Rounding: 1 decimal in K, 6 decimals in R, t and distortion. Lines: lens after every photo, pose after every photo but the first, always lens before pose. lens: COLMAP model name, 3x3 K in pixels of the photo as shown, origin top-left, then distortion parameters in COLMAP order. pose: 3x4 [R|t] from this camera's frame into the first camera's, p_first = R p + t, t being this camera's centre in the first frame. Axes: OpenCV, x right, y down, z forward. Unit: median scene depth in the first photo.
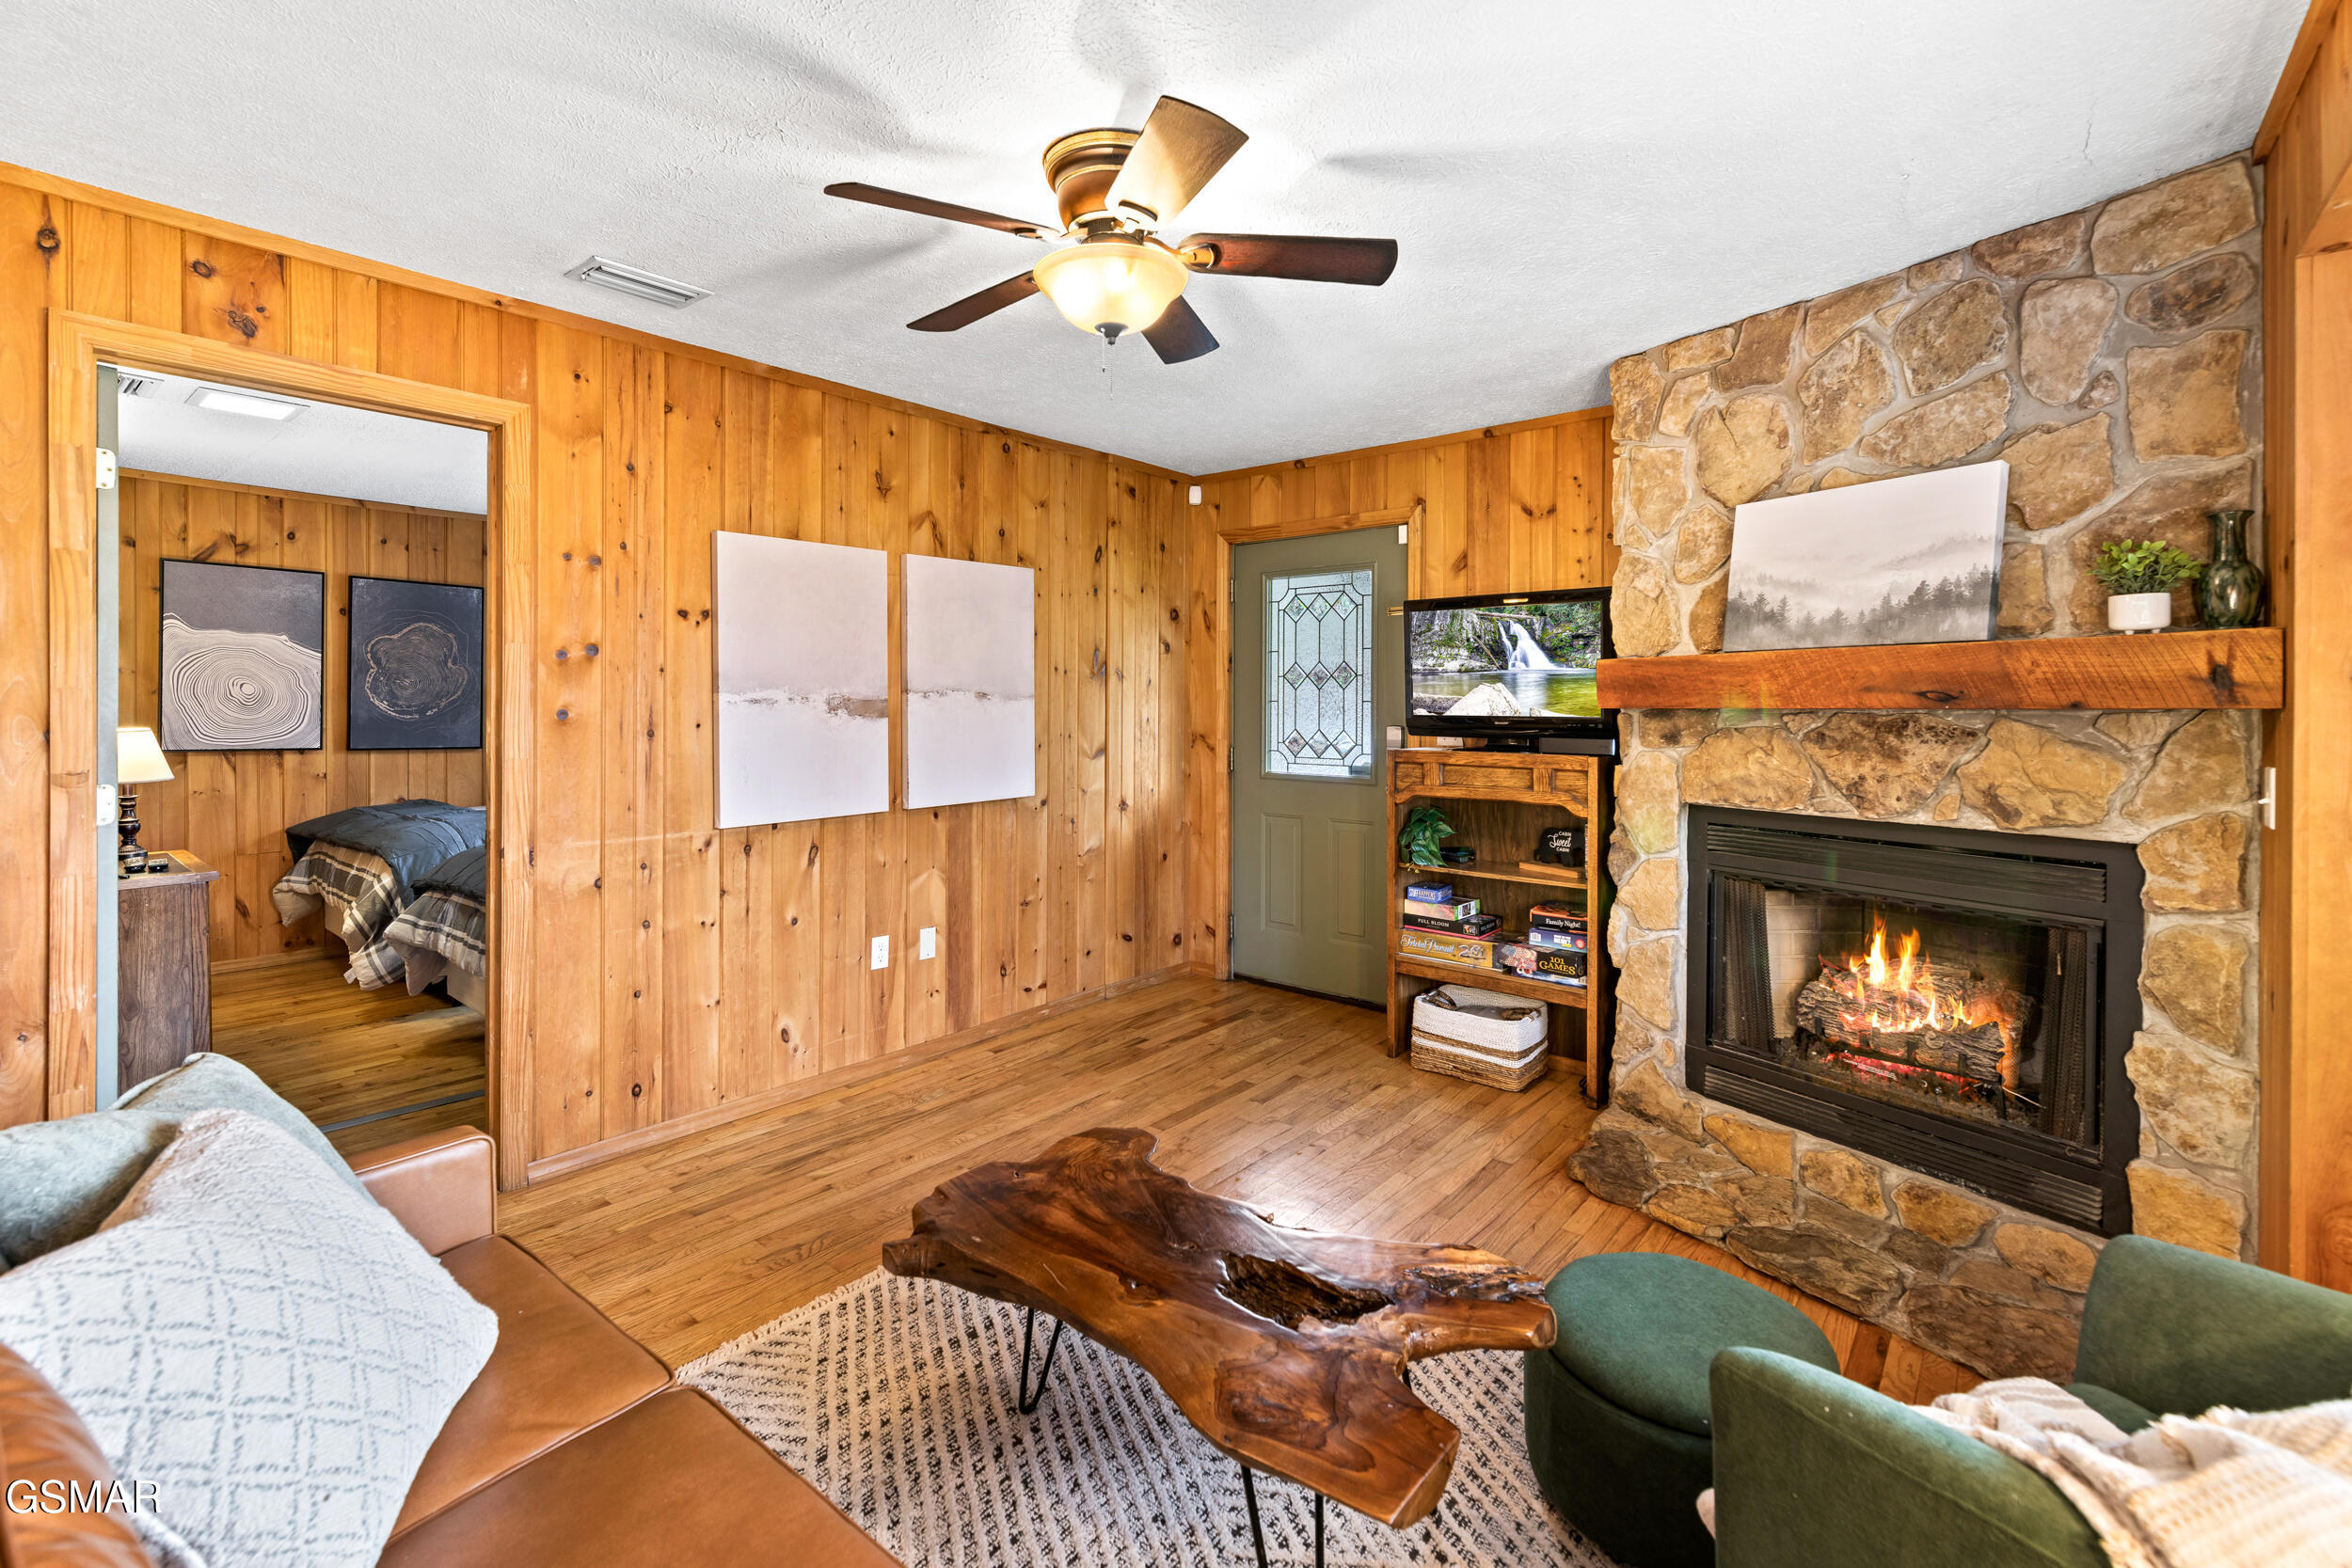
lens RADIAL K [[1040.8, 0, 1177.4], [0, 1040.8, 711.2], [0, 0, 1]] dist [0.000495, -0.000111]
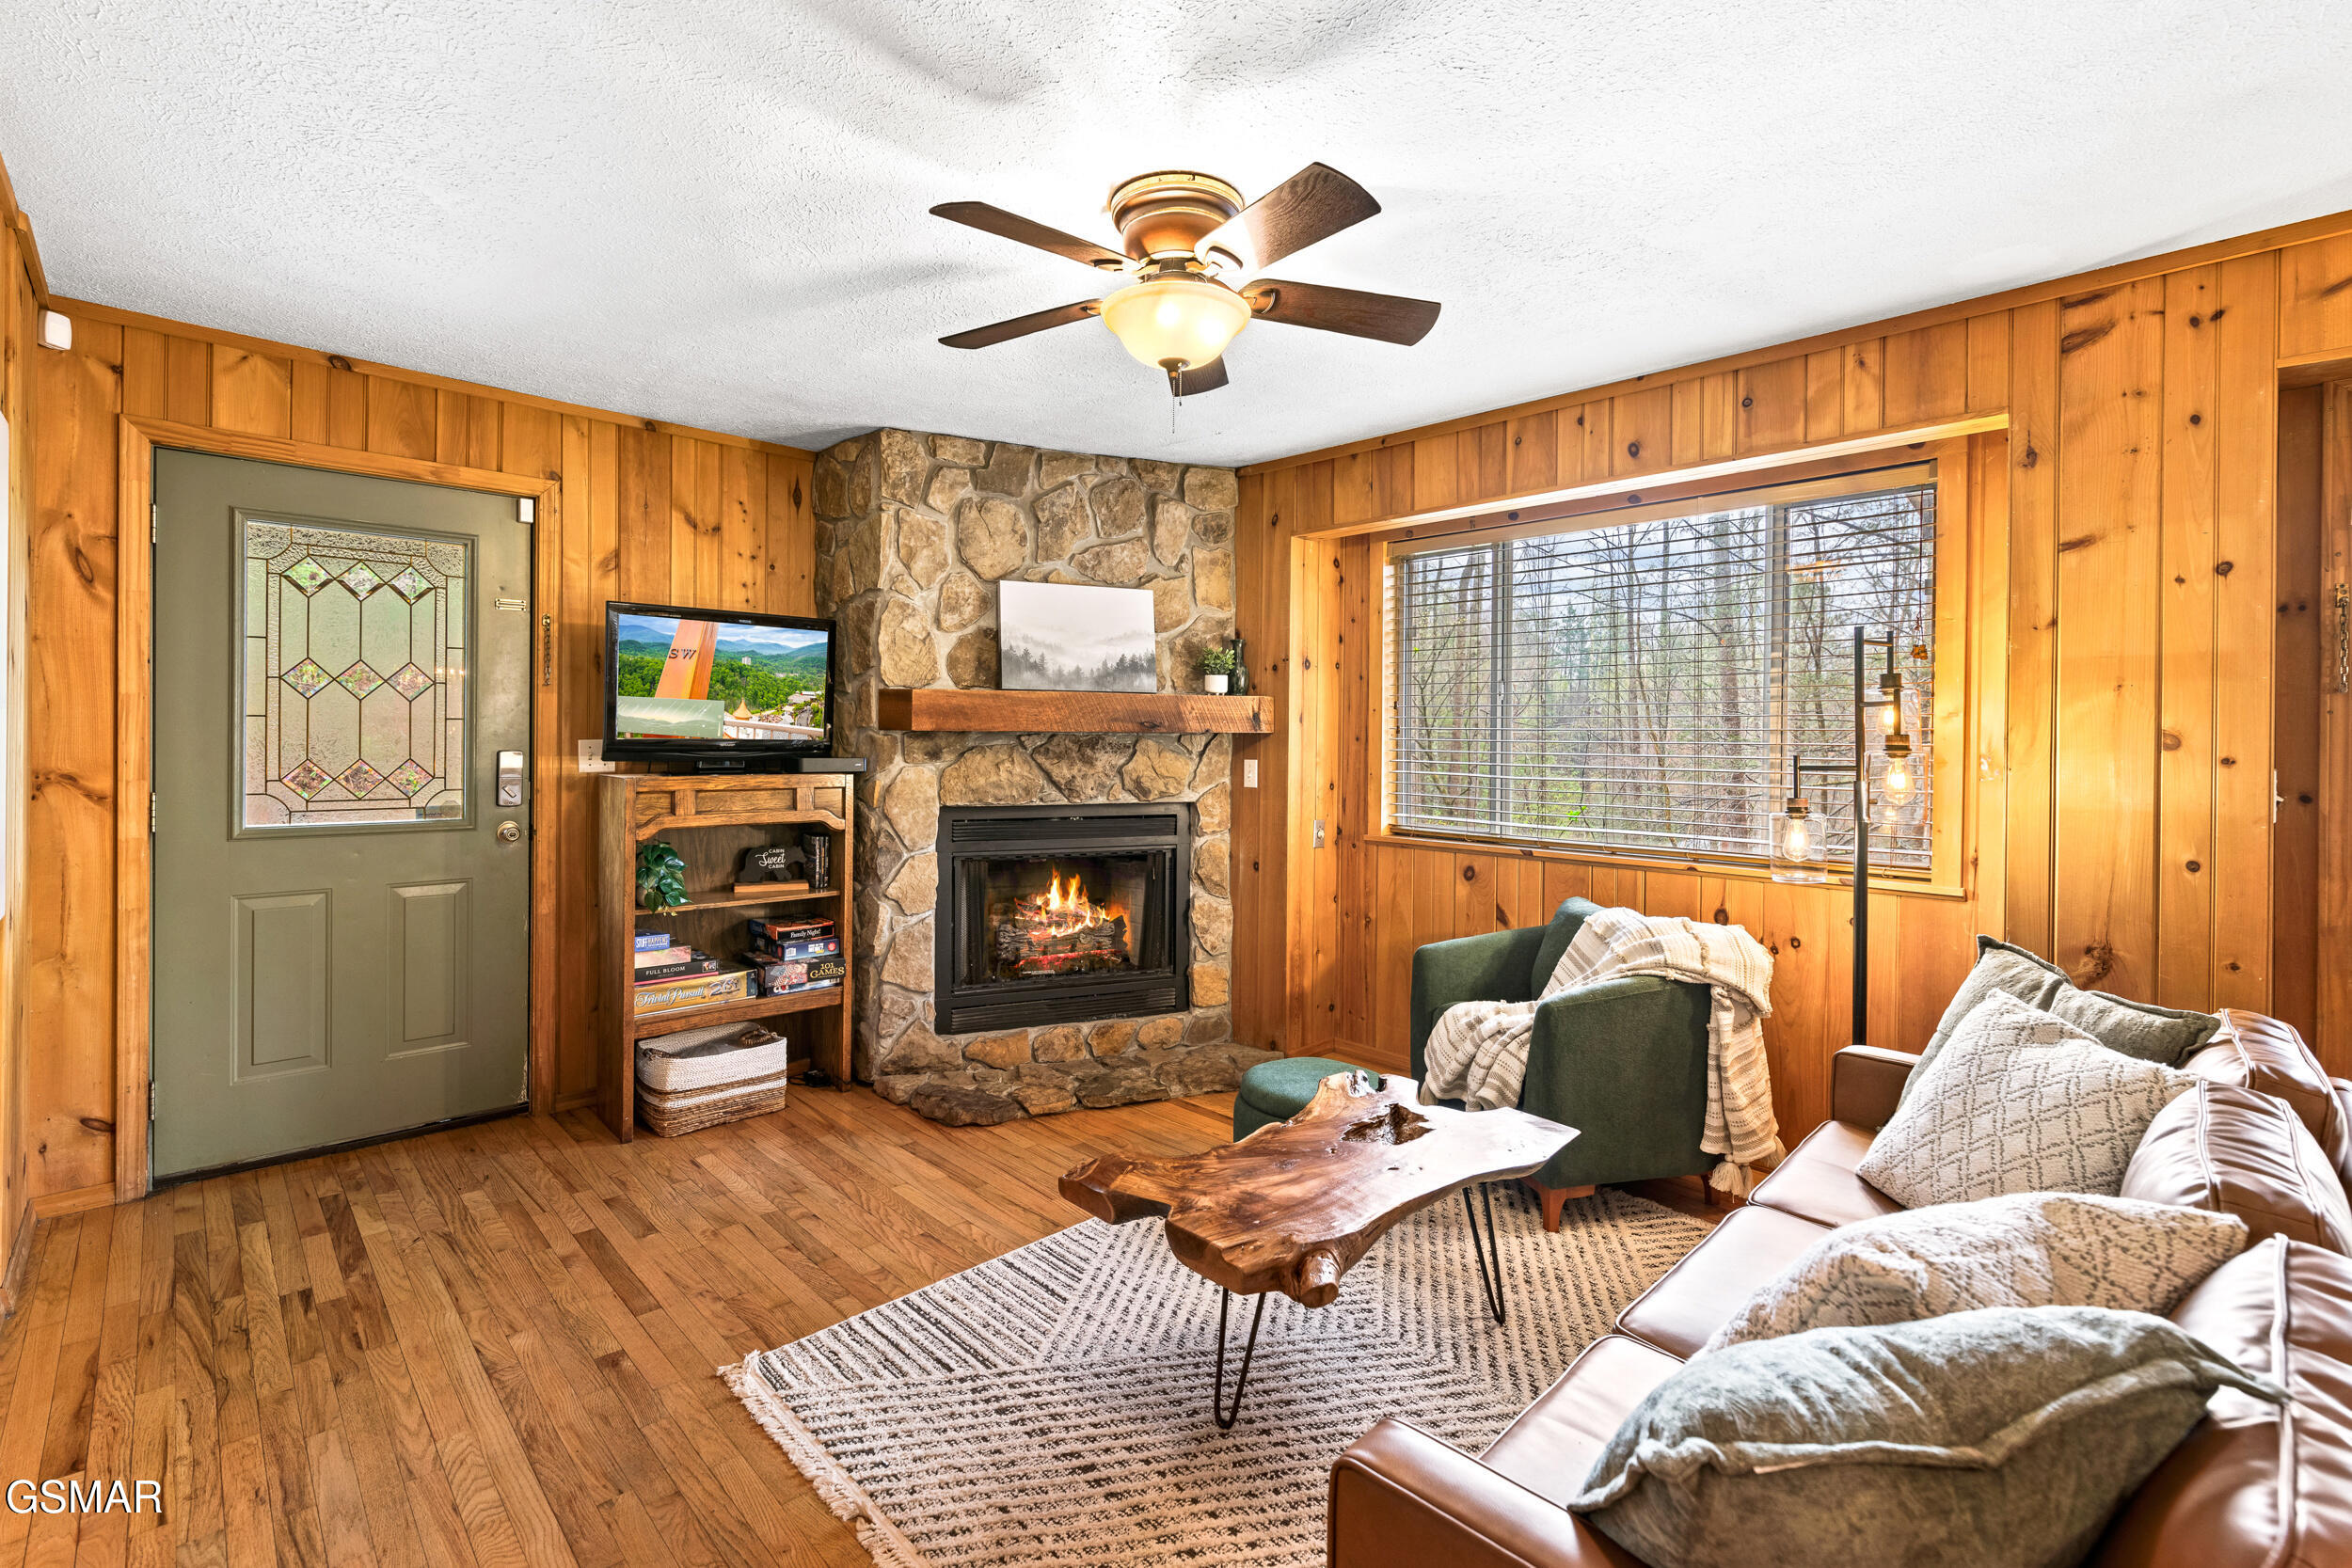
lens RADIAL K [[1053.7, 0, 1141.9], [0, 1053.7, 737.7], [0, 0, 1]] dist [0.000810, 0.000206]
pose [[0.127270, -0.006706, 0.991845, -0.740999], [-0.003786, 0.999967, 0.007247, -0.004473], [-0.991861, -0.004677, 0.127240, 0.601971]]
